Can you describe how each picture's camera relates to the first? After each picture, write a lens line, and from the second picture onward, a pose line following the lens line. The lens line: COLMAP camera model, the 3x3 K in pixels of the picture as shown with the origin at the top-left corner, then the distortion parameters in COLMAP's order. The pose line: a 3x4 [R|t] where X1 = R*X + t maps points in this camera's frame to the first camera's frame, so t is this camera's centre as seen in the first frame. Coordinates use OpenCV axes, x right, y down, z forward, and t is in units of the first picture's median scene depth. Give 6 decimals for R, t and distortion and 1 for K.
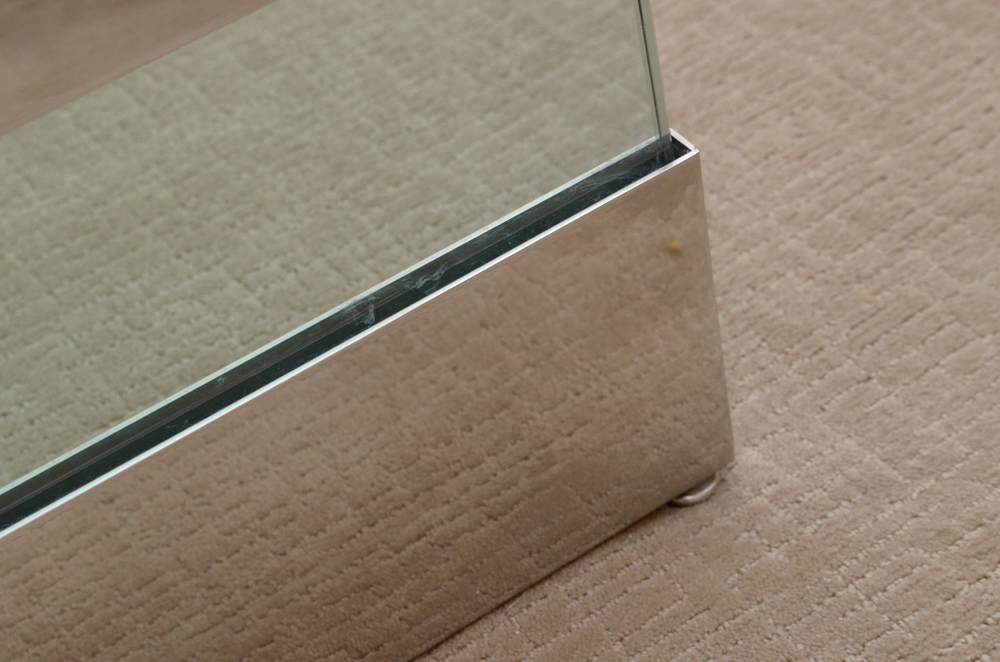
lens RADIAL K [[2400.5, 0, 500.5], [0, 2400.5, 331.5], [0, 0, 1]] dist [-0.058139, 0.000000]
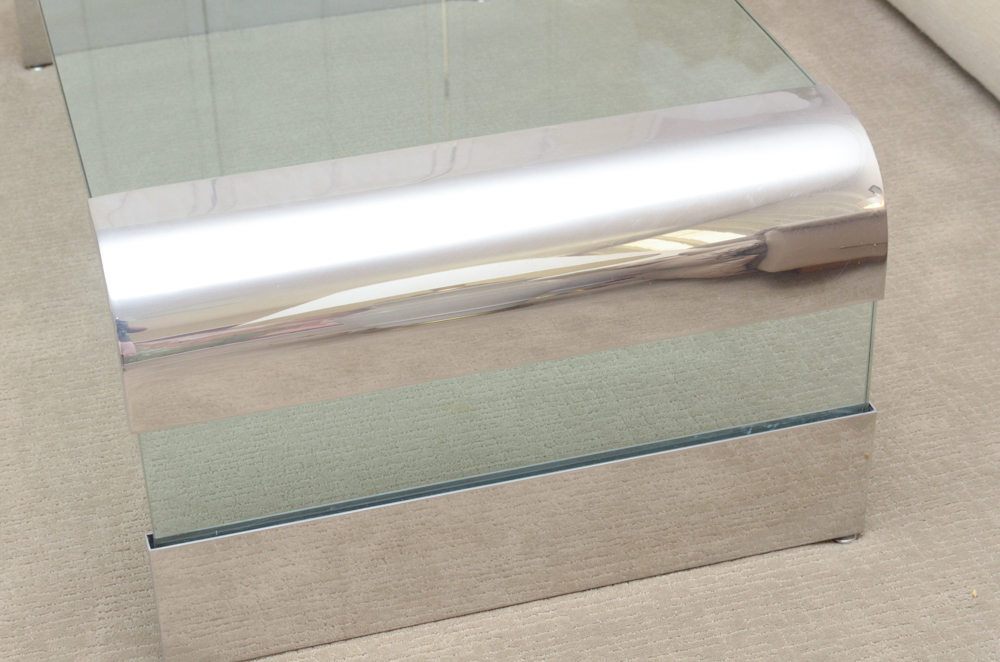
lens RADIAL K [[2029.4, 0, 498.8], [0, 2029.4, 330.9], [0, 0, 1]] dist [0.051028, 0.000000]
pose [[0.946038, 0.277980, -0.166552, 0.027305], [-0.294498, 0.951958, -0.083943, 0.135088], [0.135216, 0.128462, 0.982453, -1.153597]]
